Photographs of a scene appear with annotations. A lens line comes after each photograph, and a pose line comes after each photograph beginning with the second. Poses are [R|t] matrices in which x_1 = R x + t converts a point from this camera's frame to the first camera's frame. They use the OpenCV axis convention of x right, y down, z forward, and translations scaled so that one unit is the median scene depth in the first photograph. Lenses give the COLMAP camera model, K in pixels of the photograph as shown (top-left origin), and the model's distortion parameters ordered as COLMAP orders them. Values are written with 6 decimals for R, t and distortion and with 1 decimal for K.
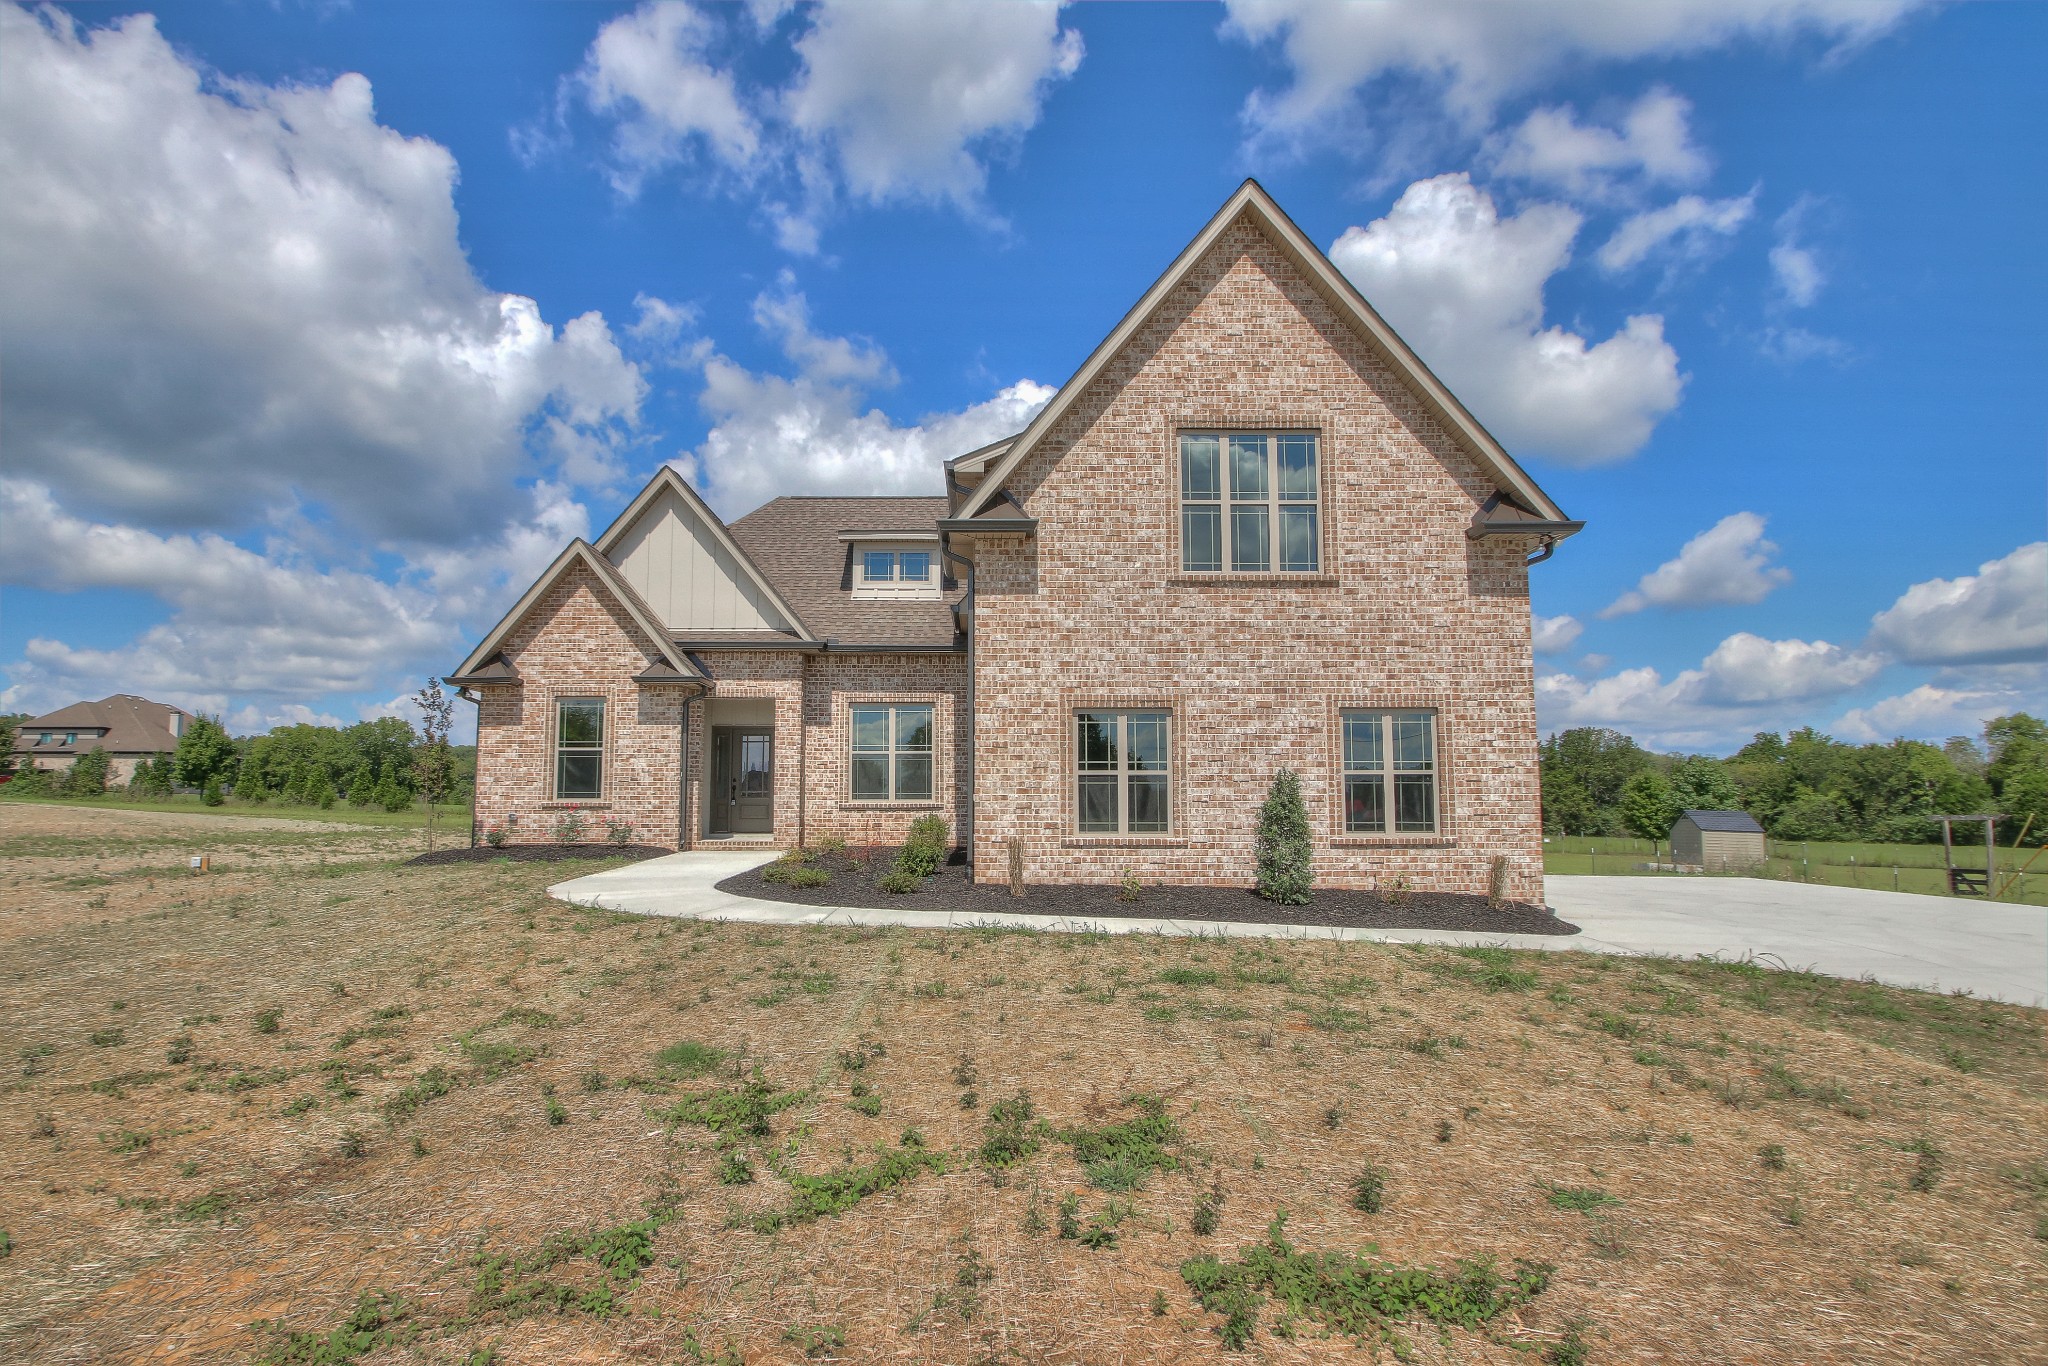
lens RADIAL K [[954.8, 0, 987.7], [0, 954.8, 711.5], [0, 0, 1]] dist [0.003450, -0.010510]
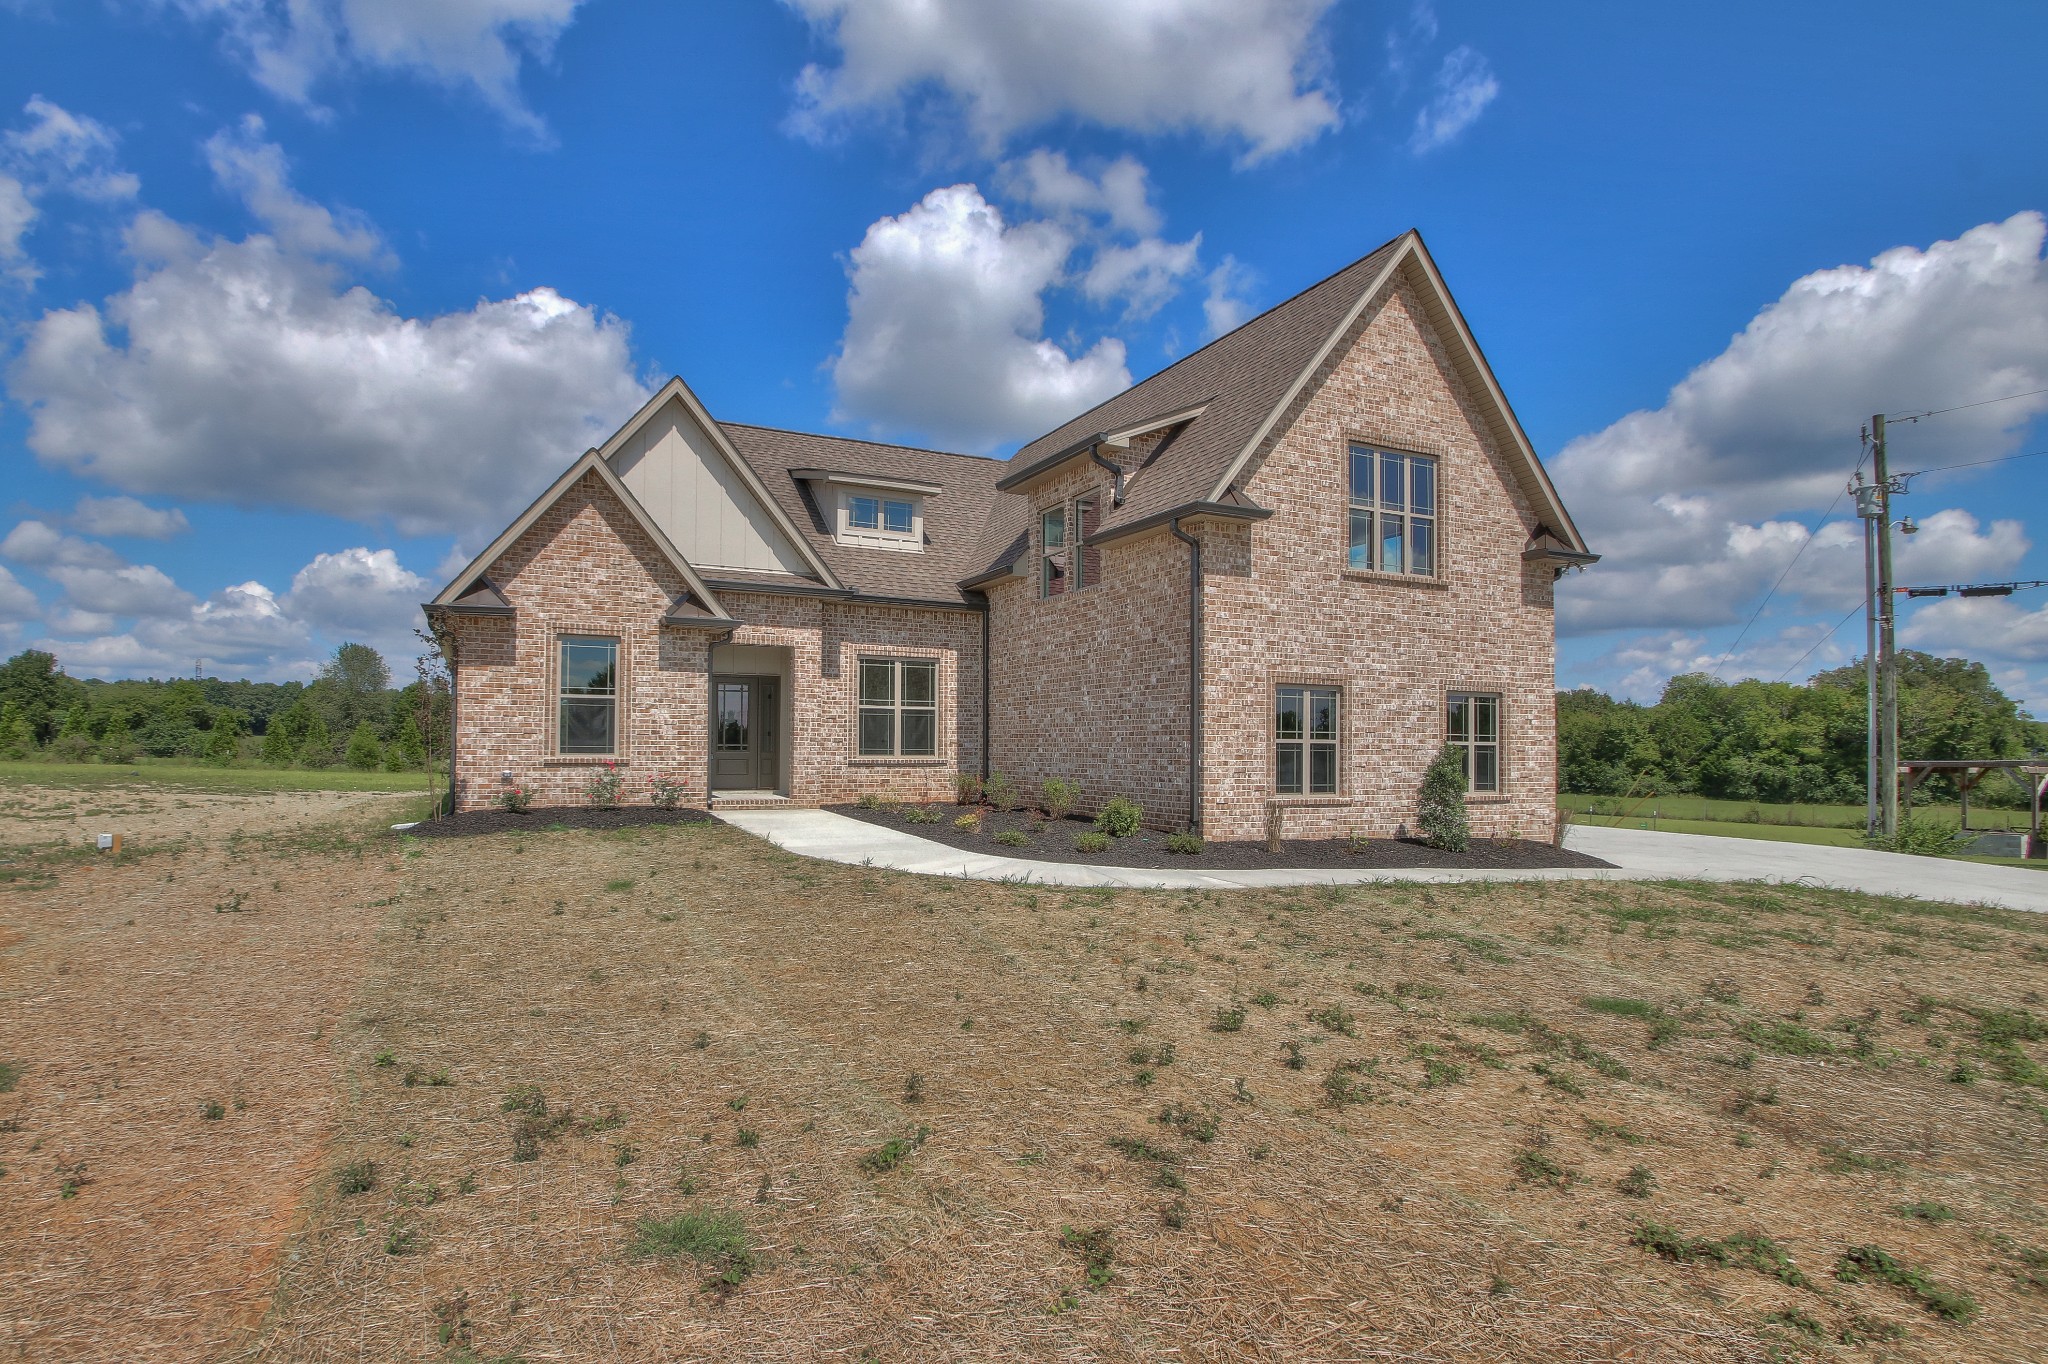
lens RADIAL K [[954.8, 0, 987.7], [0, 954.8, 710.5], [0, 0, 1]] dist [0.003450, -0.010510]
pose [[0.921794, 0.024397, 0.386910, -0.629858], [-0.046805, 0.997721, 0.048598, -0.009965], [-0.384843, -0.062907, 0.920836, 0.097291]]
